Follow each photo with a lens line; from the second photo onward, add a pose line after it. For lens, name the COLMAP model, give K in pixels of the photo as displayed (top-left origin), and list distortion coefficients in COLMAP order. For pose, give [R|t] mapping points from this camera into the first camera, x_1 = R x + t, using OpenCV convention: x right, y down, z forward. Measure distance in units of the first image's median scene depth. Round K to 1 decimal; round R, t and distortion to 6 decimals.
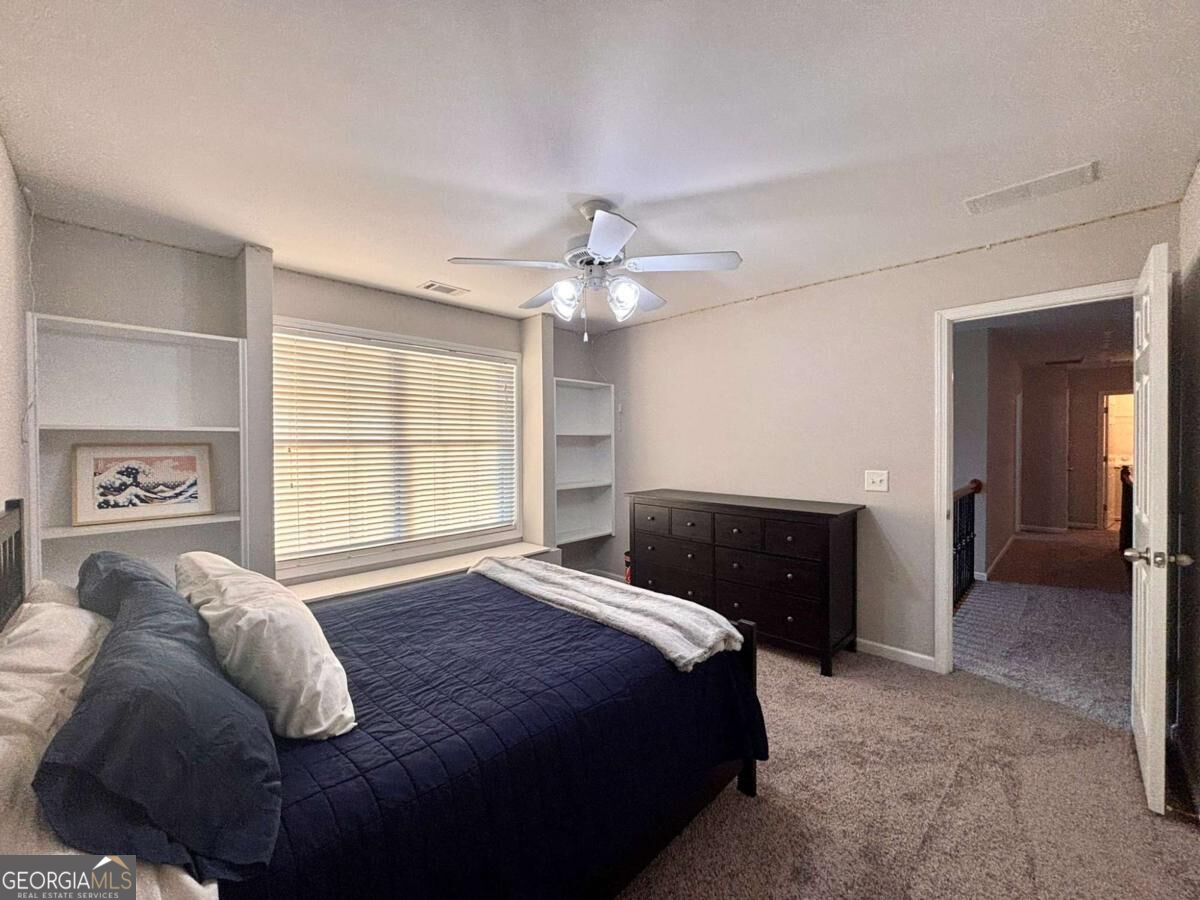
lens RADIAL K [[481.9, 0, 600.0], [0, 481.9, 450.0], [0, 0, 1]] dist [-0.000537, 0.000091]
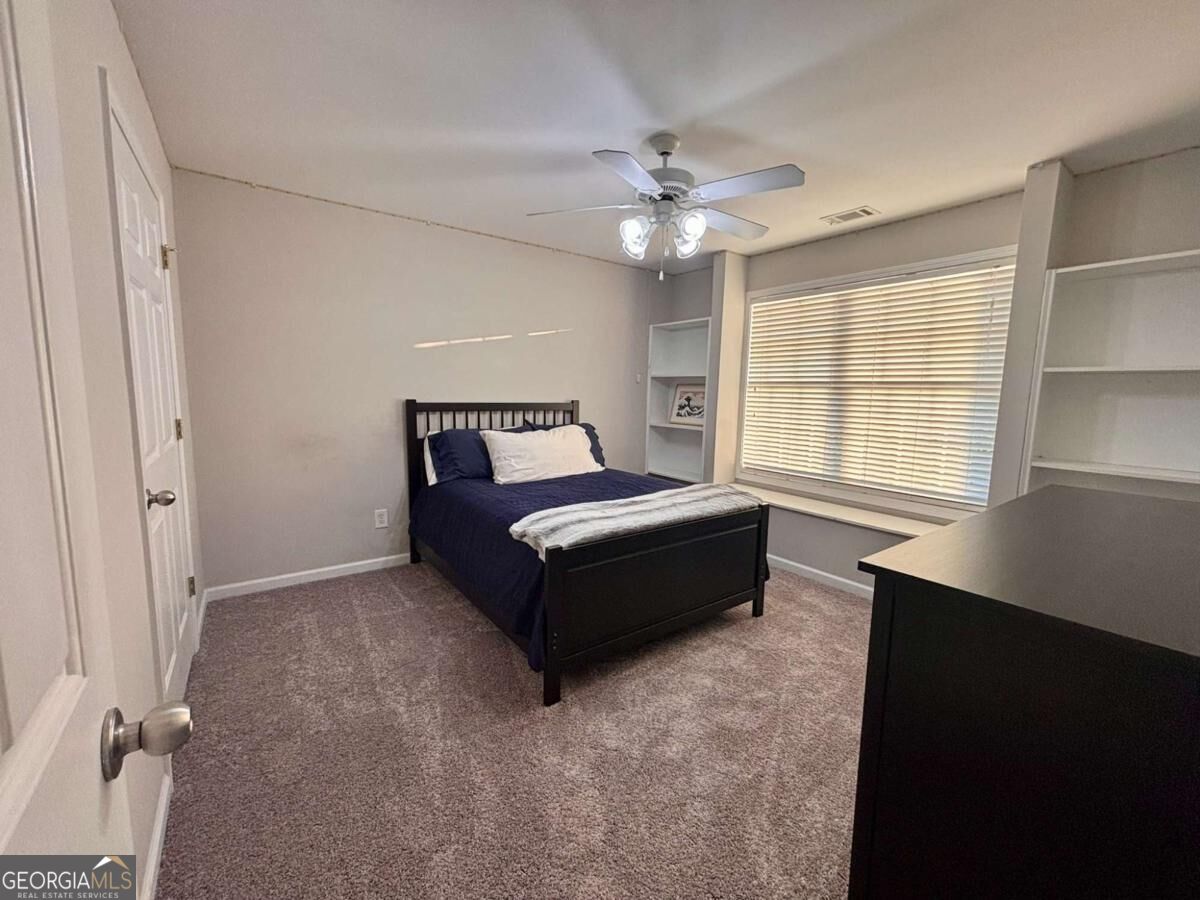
lens RADIAL K [[481.9, 0, 600.0], [0, 481.9, 450.0], [0, 0, 1]] dist [-0.000537, 0.000091]
pose [[-0.142844, 0.124261, -0.981914, 0.780668], [-0.034014, 0.990885, 0.130344, 0.007615], [0.989161, 0.052018, -0.137316, 0.746229]]
